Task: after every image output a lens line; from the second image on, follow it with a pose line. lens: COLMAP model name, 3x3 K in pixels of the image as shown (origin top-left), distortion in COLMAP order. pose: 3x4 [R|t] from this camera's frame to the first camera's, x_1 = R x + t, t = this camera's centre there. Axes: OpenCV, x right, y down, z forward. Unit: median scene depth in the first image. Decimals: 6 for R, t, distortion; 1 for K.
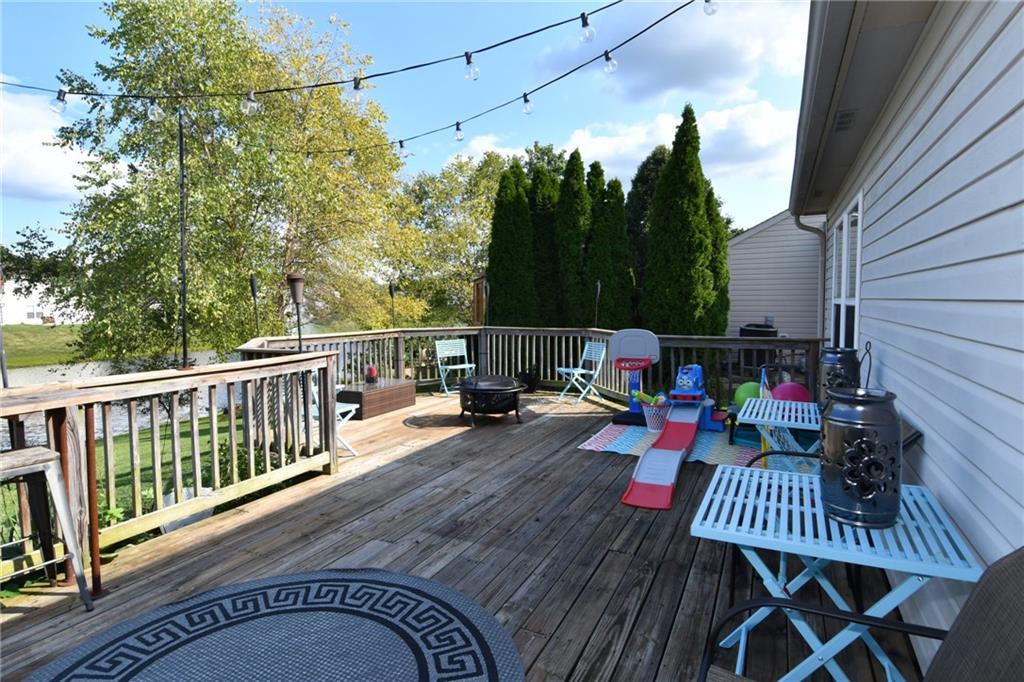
lens RADIAL K [[534.4, 0, 516.3], [0, 534.4, 330.7], [0, 0, 1]] dist [0.042428, -0.047685]
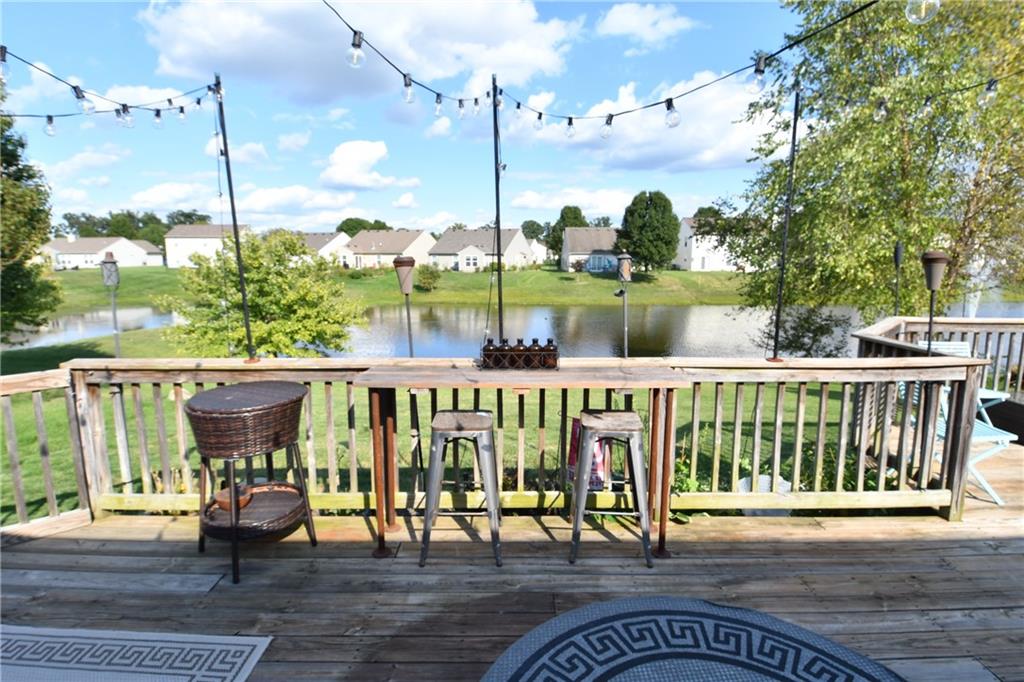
lens RADIAL K [[524.4, 0, 514.3], [0, 524.4, 333.1], [0, 0, 1]] dist [0.039350, -0.049839]
pose [[0.432602, 0.138201, -0.890930, 0.007234], [-0.049020, 0.990326, 0.129817, -0.058599], [0.900251, -0.012486, 0.435191, 0.145105]]
